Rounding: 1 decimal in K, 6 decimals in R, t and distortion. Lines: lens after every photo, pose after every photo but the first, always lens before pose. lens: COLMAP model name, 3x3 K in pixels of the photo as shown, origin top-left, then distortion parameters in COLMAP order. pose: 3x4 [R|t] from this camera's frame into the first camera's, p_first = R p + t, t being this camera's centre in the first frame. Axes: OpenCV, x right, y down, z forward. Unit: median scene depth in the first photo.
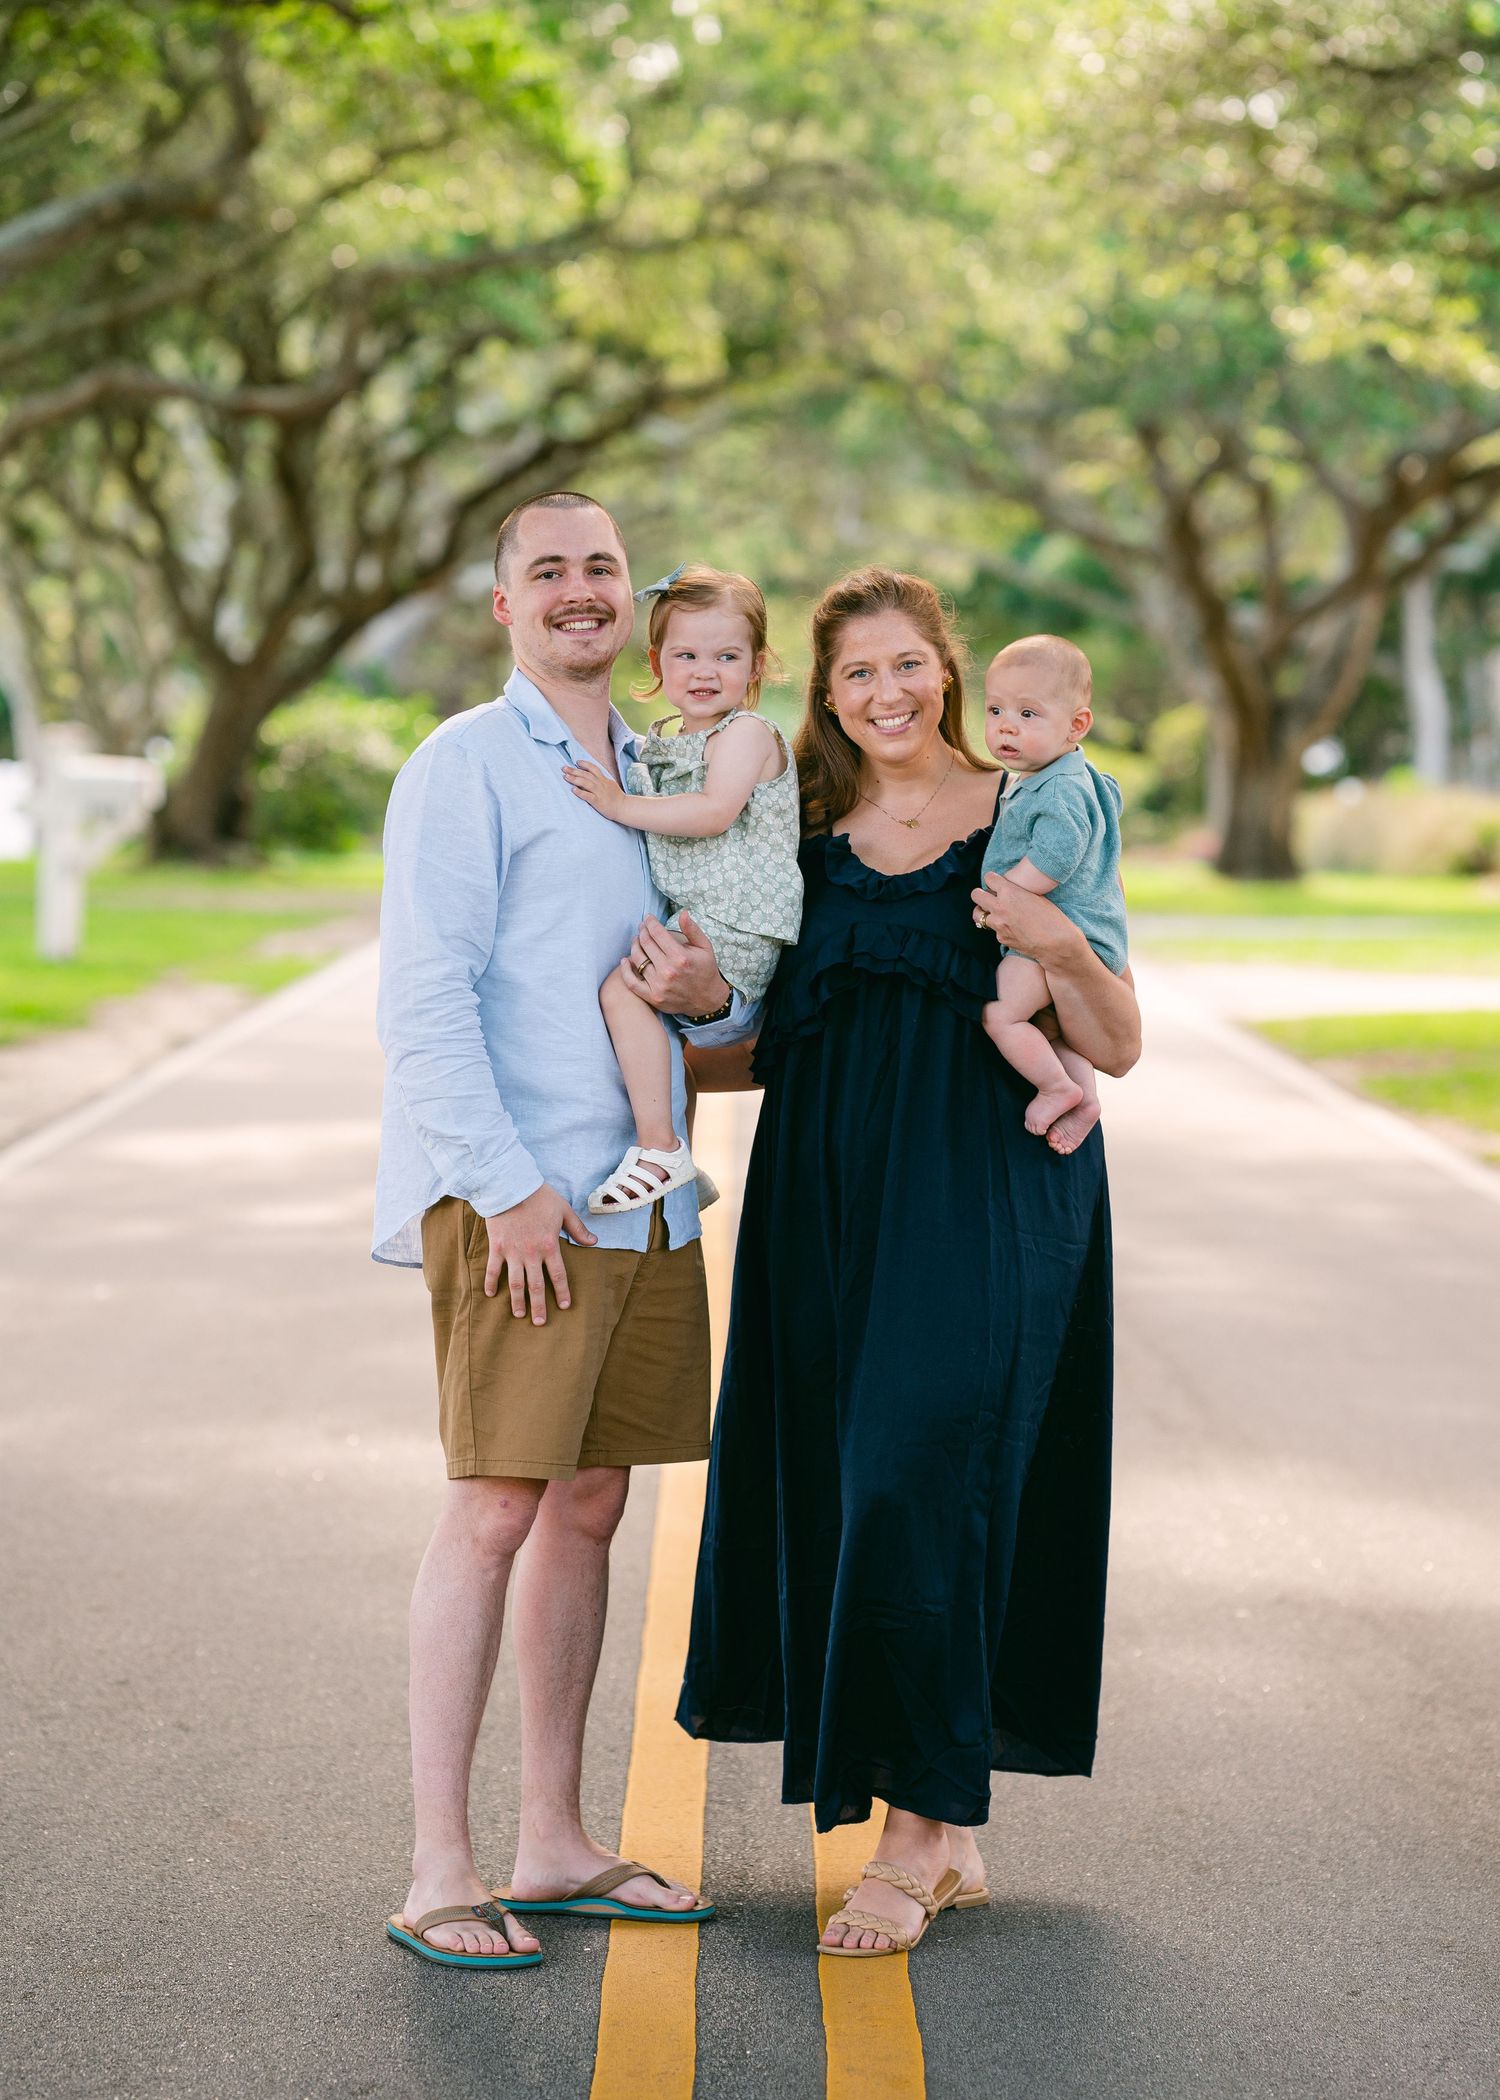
lens RADIAL K [[5273.1, 0, 808.7], [0, 5273.1, 1094.7], [0, 0, 1]] dist [0.111076, 1.204750]
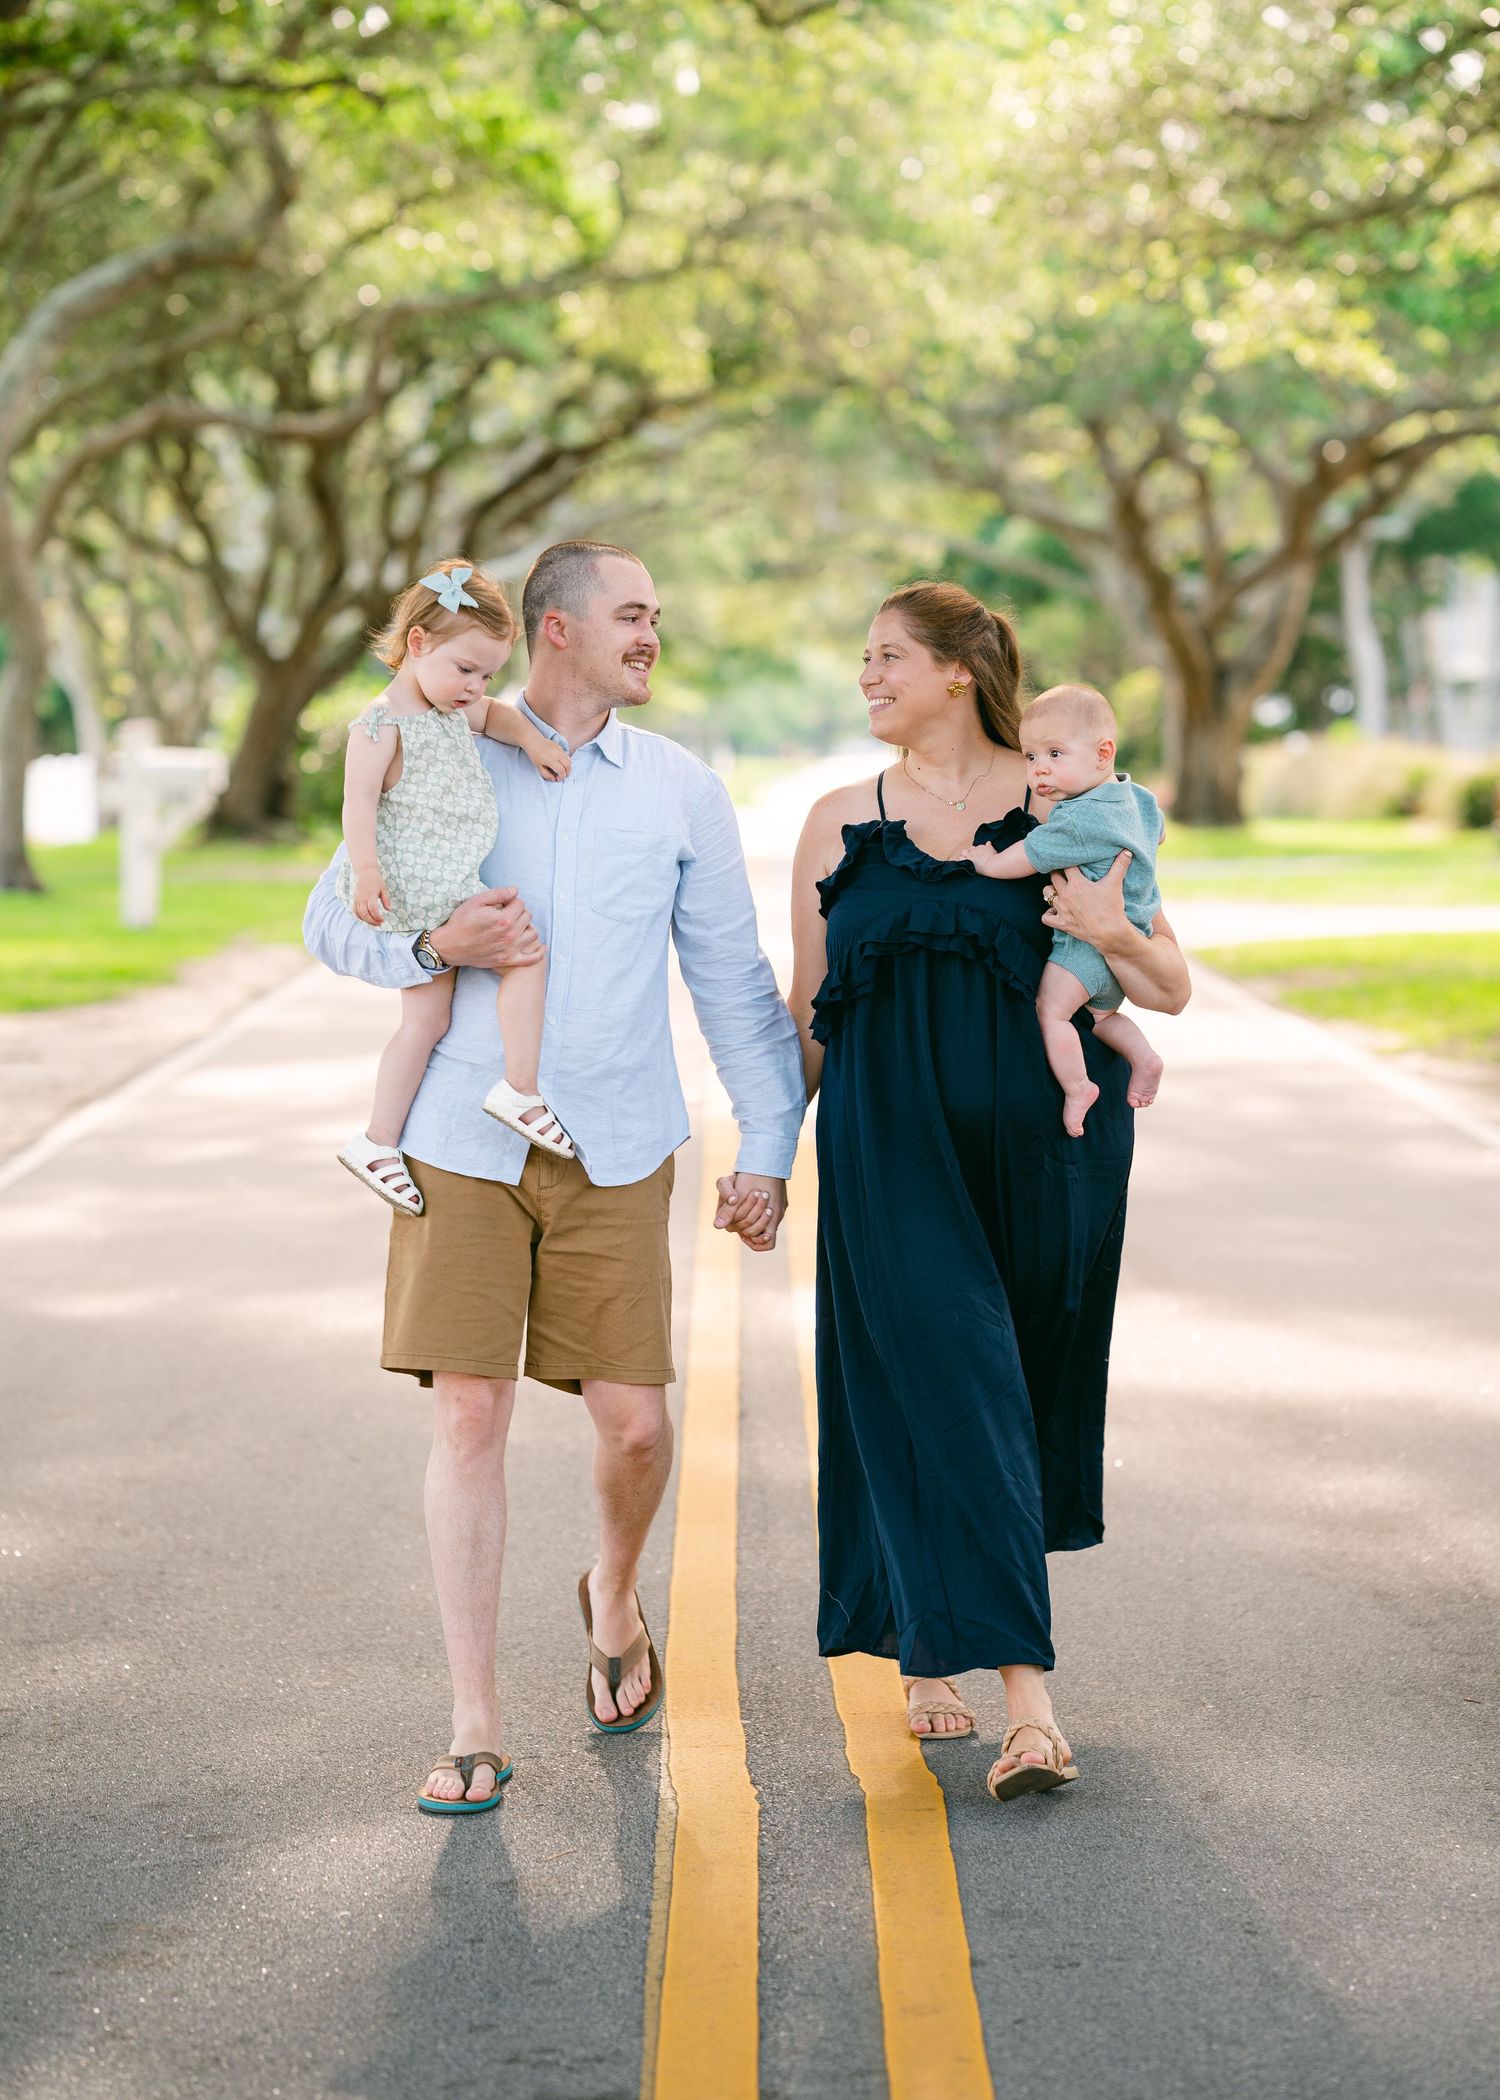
lens RADIAL K [[5512.5, 0, 750.0], [0, 5512.5, 1050.0], [0, 0, 1]] dist [0.013332, 0.072188]
pose [[0.999486, -0.029954, -0.011391, 0.001352], [0.029904, 0.999543, -0.004473, 0.008850], [0.011519, 0.004130, 0.999925, -0.163027]]
